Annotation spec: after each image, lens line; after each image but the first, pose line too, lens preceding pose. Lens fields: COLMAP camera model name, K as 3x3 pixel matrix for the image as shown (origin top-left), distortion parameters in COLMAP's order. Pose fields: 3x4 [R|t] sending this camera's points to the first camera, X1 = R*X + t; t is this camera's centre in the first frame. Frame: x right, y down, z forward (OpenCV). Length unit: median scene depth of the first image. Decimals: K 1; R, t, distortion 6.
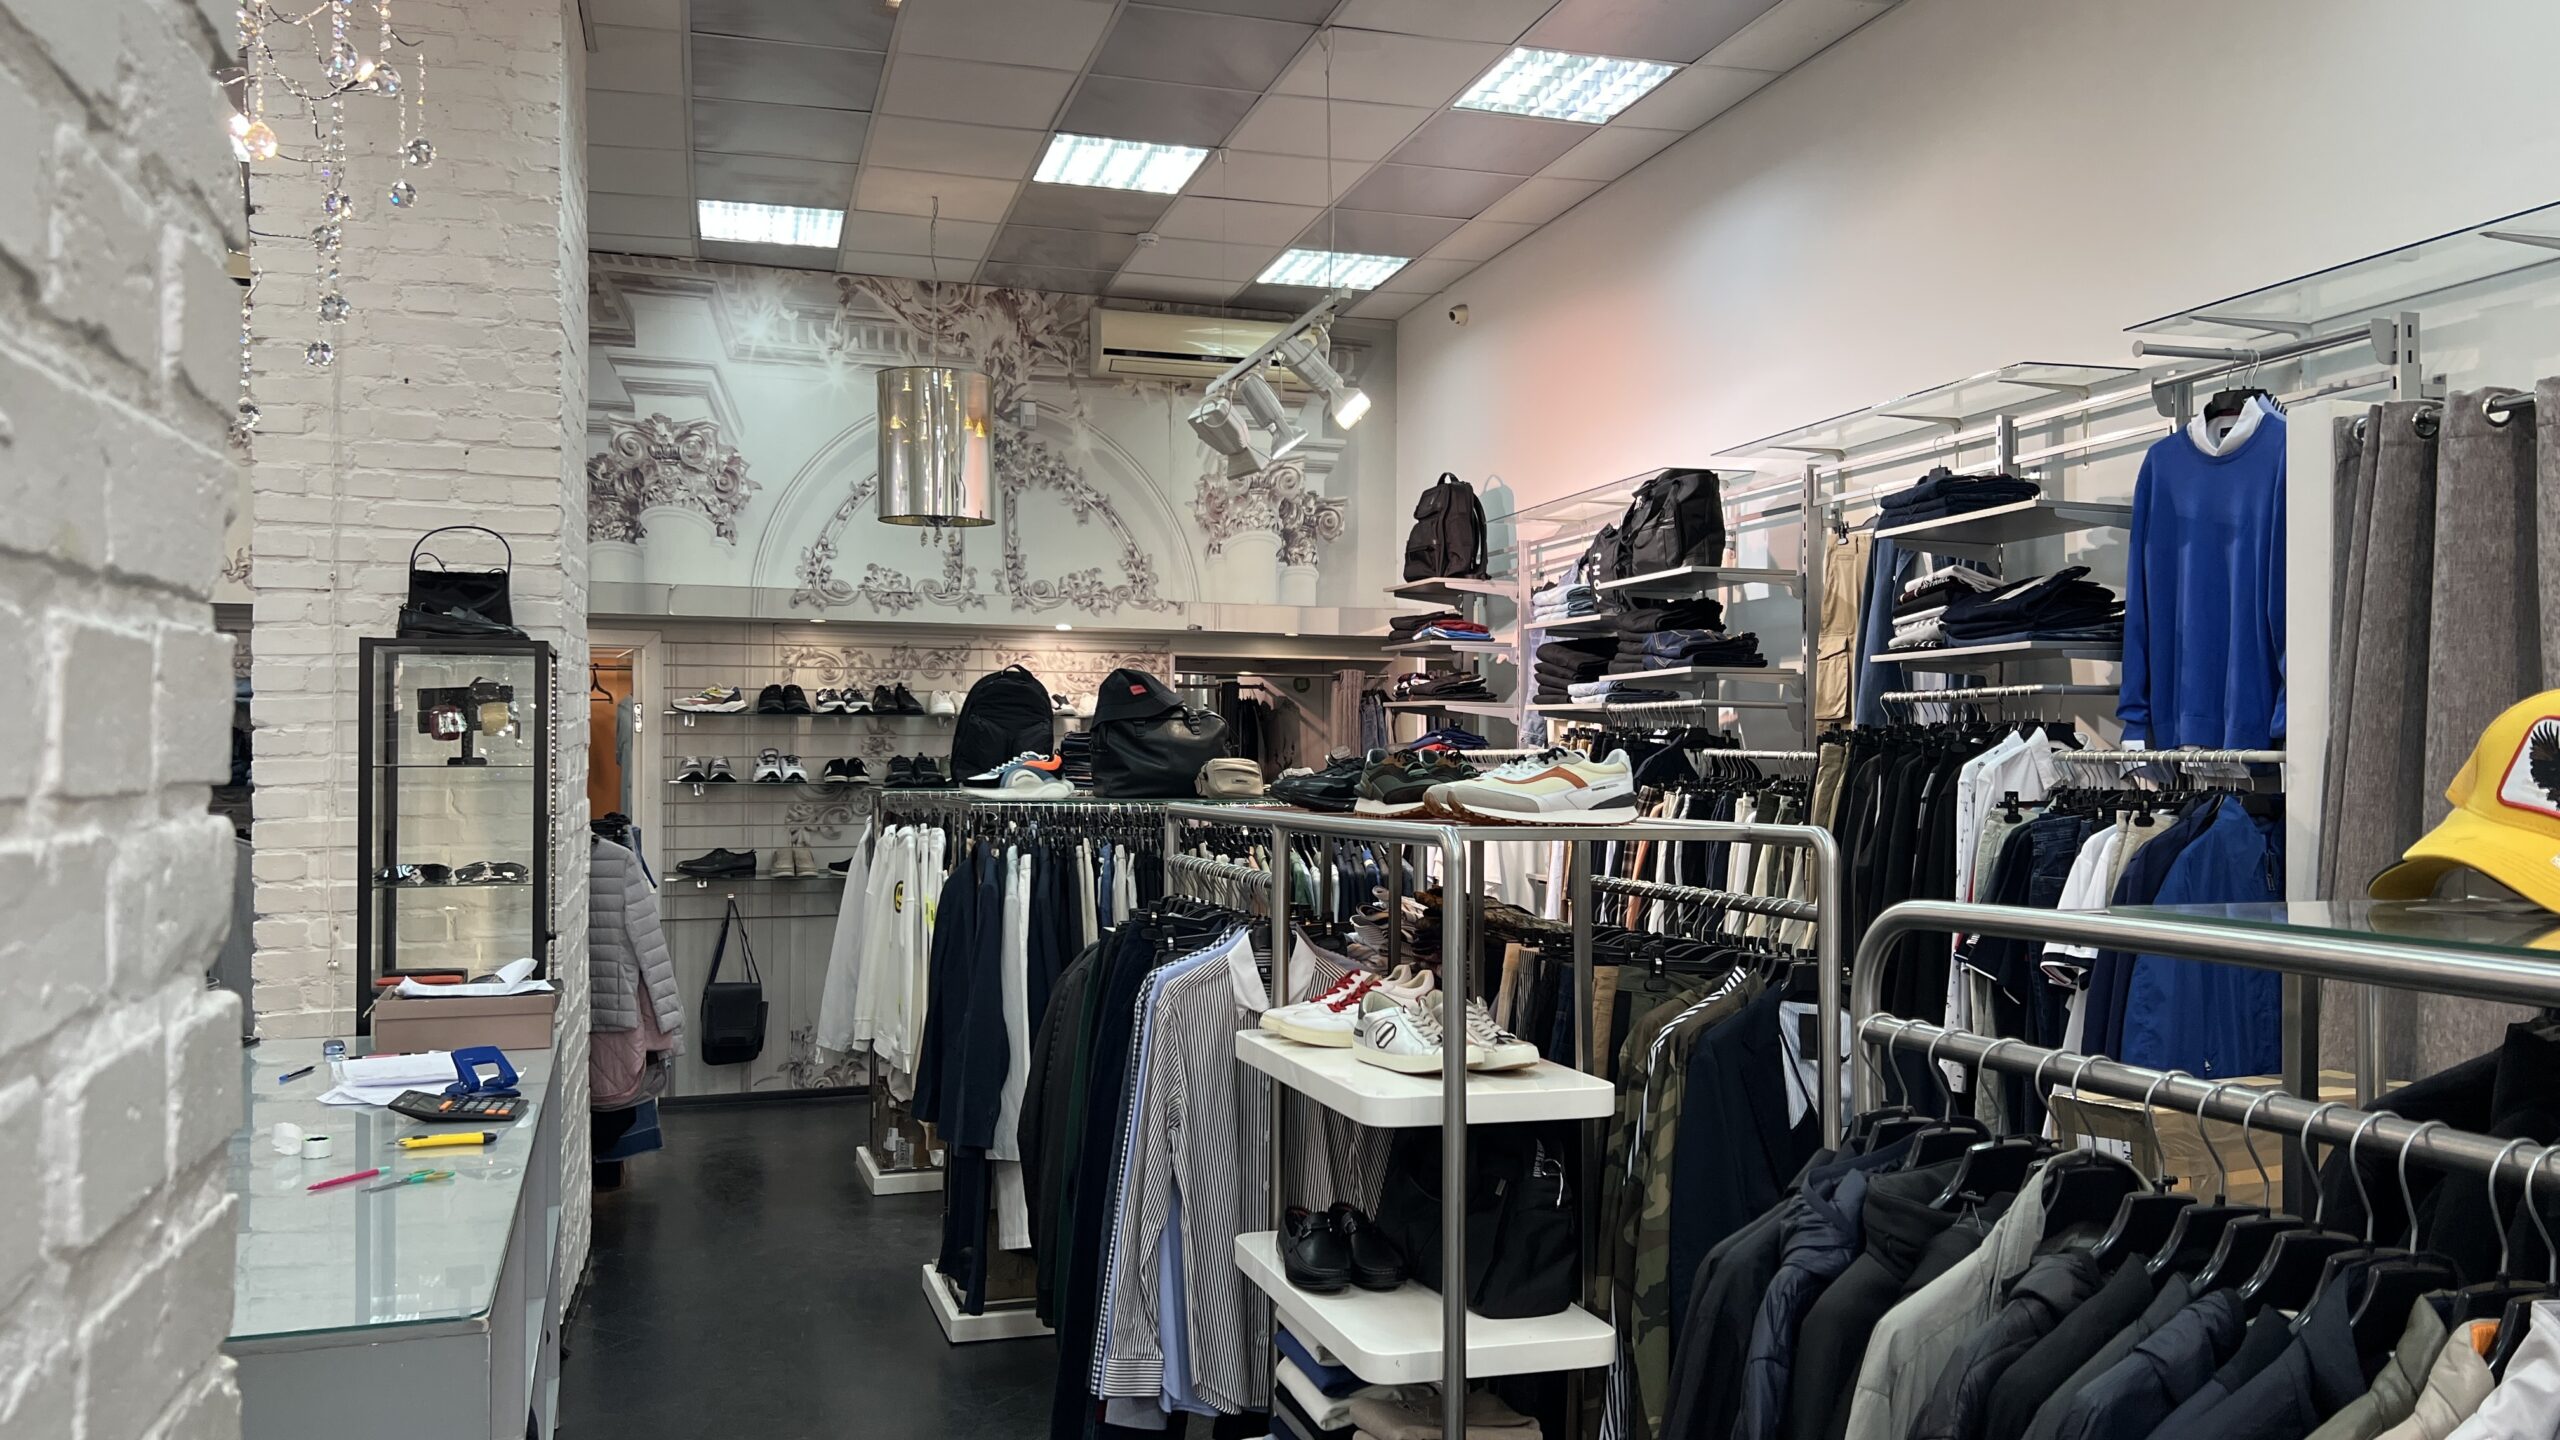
lens RADIAL K [[1897.9, 0, 1284.8], [0, 1897.9, 750.2], [0, 0, 1]] dist [0.126859, -0.301023]
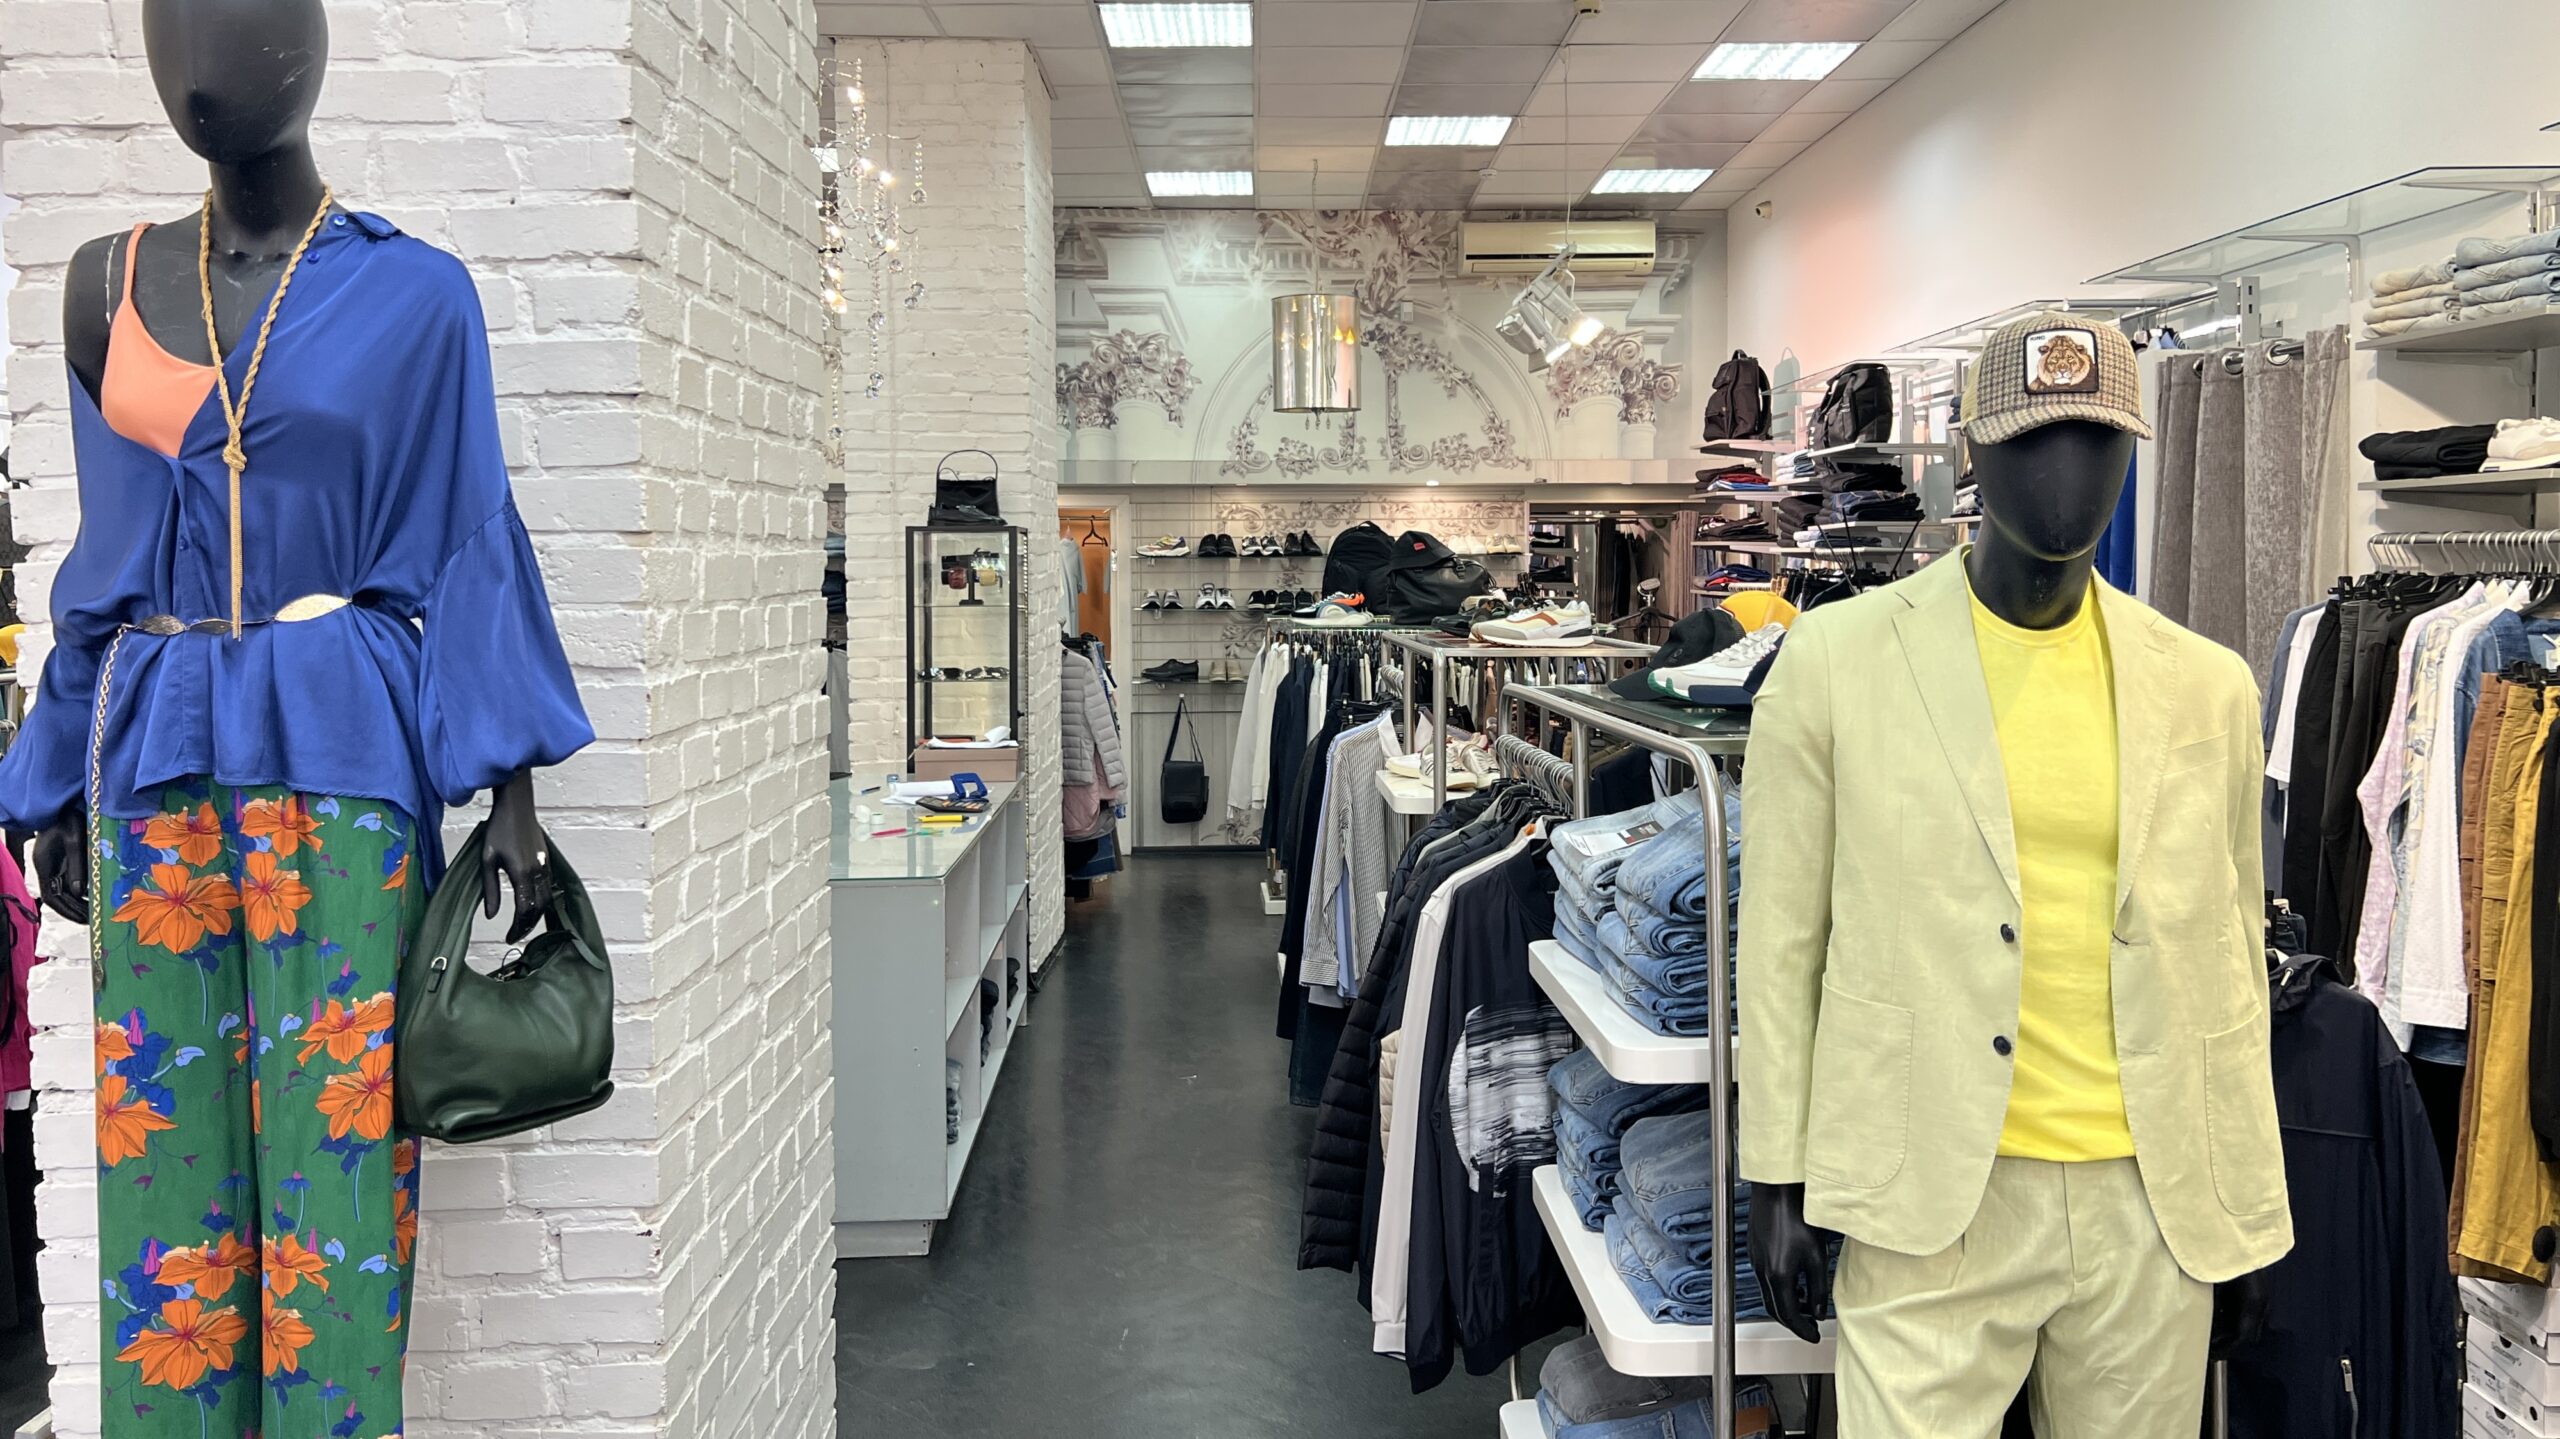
lens RADIAL K [[1880.0, 0, 1288.4], [0, 1880.0, 635.6], [0, 0, 1]] dist [0.053494, -0.067641]
pose [[0.963837, 0.001525, -0.266487, 0.126672], [0.008464, 0.999304, 0.036330, -0.011299], [0.266357, -0.037272, 0.963154, -0.222987]]
